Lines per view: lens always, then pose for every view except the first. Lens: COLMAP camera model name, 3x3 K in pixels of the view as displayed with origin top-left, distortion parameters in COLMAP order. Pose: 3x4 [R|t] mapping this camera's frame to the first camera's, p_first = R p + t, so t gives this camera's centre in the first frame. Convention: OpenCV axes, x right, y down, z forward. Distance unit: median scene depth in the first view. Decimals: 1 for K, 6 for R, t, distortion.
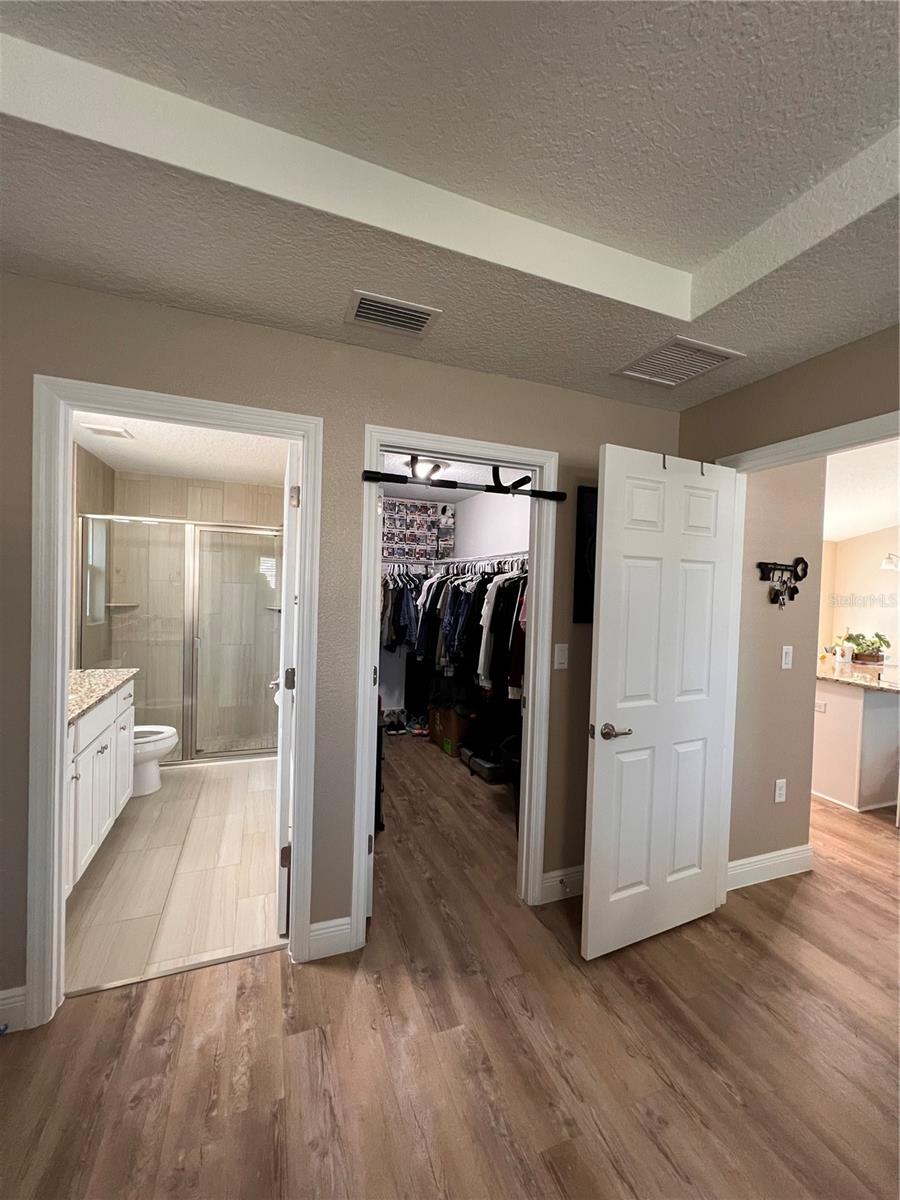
lens RADIAL K [[478.7, 0, 451.8], [0, 478.7, 603.8], [0, 0, 1]] dist [-0.001476, 0.000112]
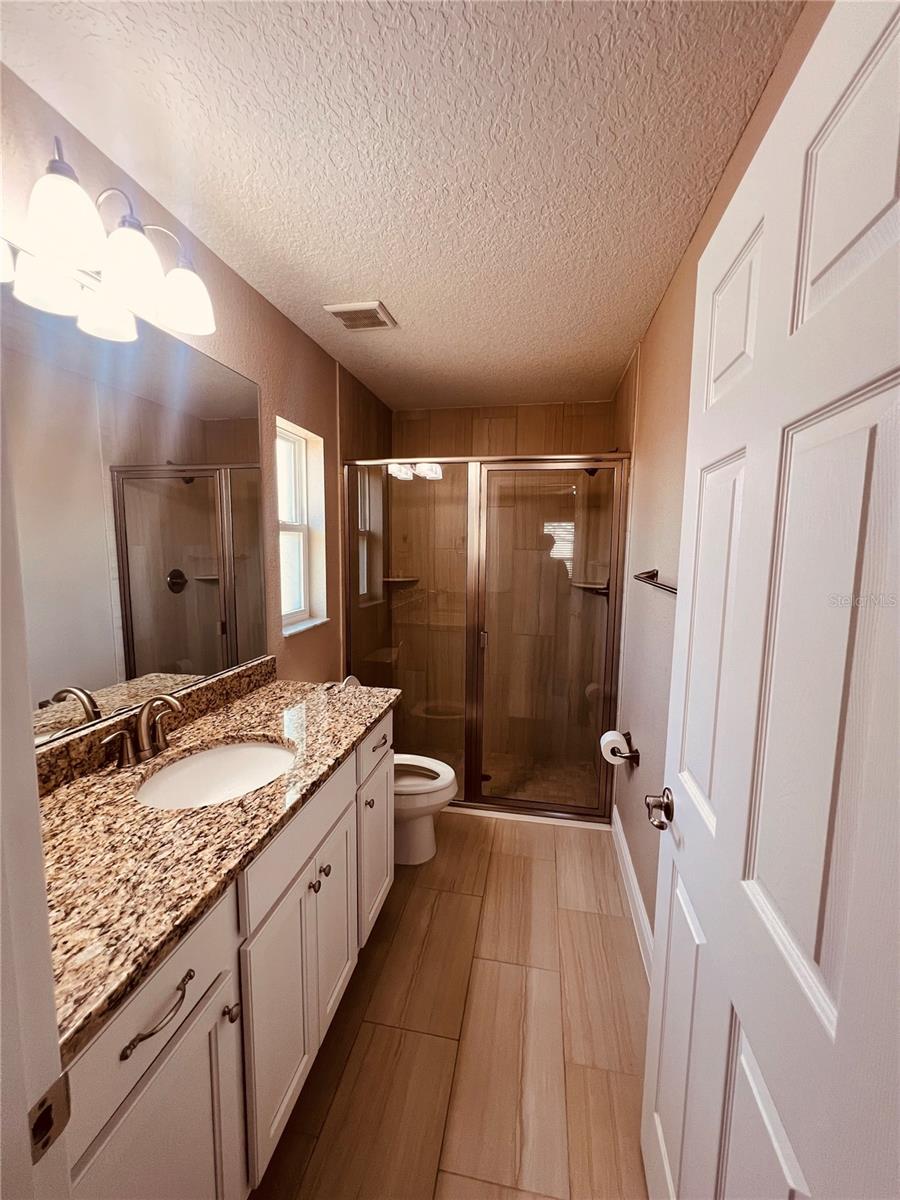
lens RADIAL K [[478.7, 0, 449.4], [0, 478.7, 598.9], [0, 0, 1]] dist [-0.001476, 0.000112]
pose [[0.847846, 0.032056, -0.529272, -0.205210], [0.000372, 0.998135, 0.061049, -0.015809], [0.530242, -0.051957, 0.846253, 0.383477]]
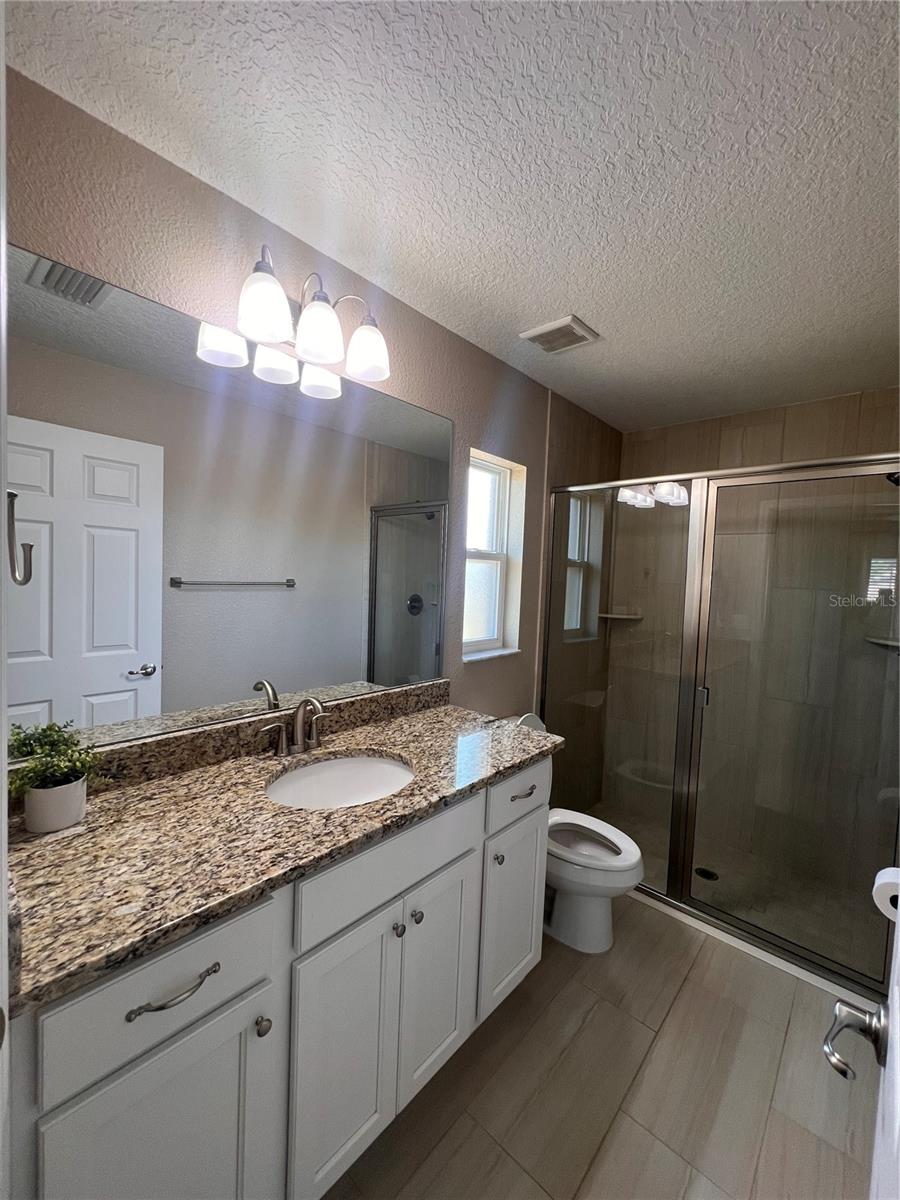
lens RADIAL K [[478.7, 0, 449.0], [0, 478.7, 599.0], [0, 0, 1]] dist [-0.001476, 0.000112]
pose [[0.449846, 0.027171, -0.892693, -0.172647], [-0.055545, 0.998453, 0.002399, -0.012886], [0.891377, 0.048505, 0.450659, 0.472540]]
